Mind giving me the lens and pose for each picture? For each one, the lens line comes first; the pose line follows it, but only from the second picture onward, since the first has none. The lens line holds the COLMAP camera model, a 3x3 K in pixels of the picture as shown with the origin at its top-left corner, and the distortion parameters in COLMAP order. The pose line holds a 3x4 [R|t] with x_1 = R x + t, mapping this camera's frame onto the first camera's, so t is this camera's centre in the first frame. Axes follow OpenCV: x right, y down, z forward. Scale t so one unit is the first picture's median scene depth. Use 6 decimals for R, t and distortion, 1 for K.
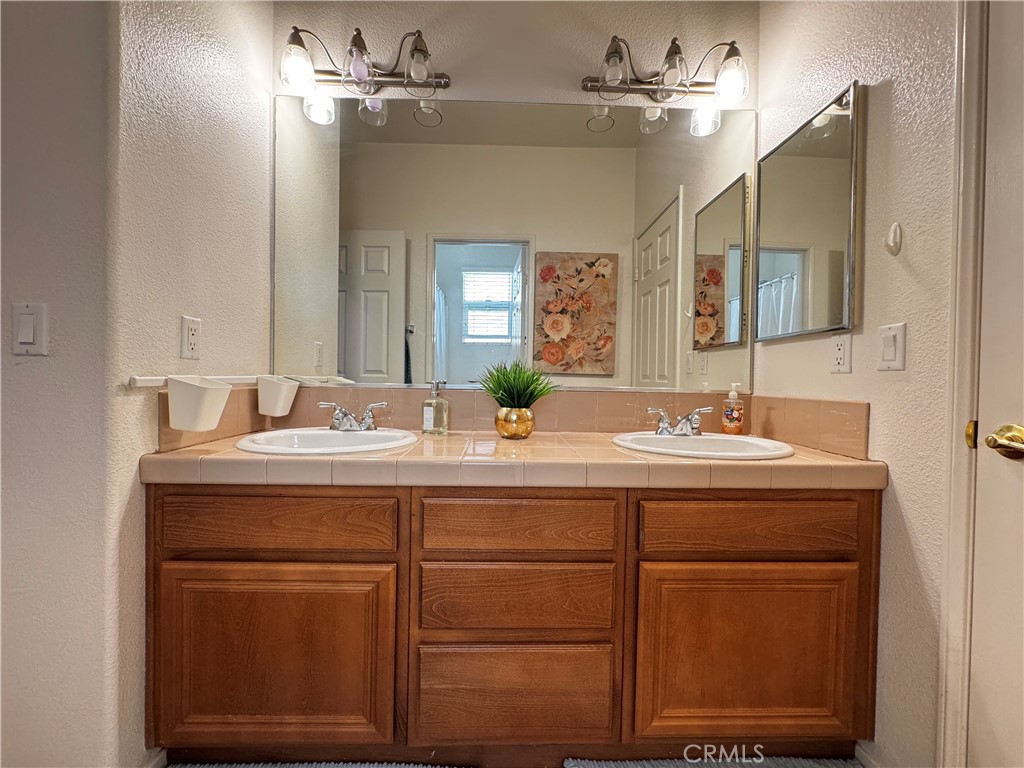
lens RADIAL K [[411.4, 0, 518.5], [0, 411.4, 383.2], [0, 0, 1]] dist [-0.001995, -0.000089]
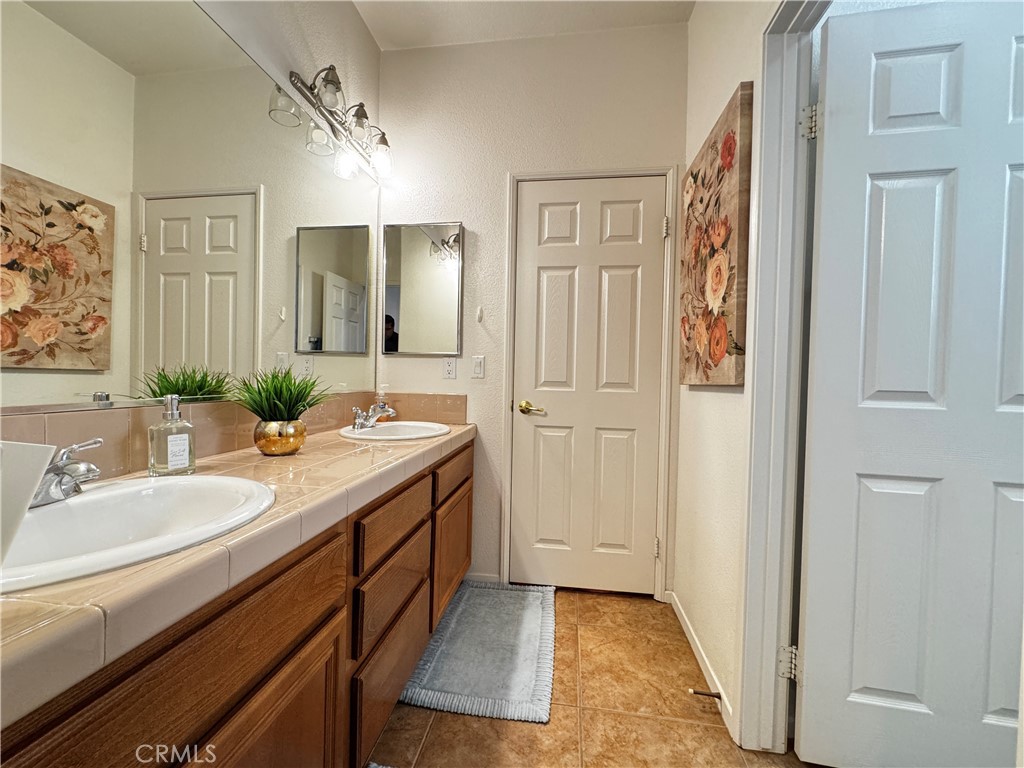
lens RADIAL K [[411.4, 0, 518.5], [0, 411.4, 383.2], [0, 0, 1]] dist [-0.001995, -0.000089]
pose [[0.166426, -0.026192, 0.985706, -0.370409], [-0.006541, 0.999596, 0.027666, -0.022600], [-0.986032, -0.011052, 0.166187, 0.159661]]
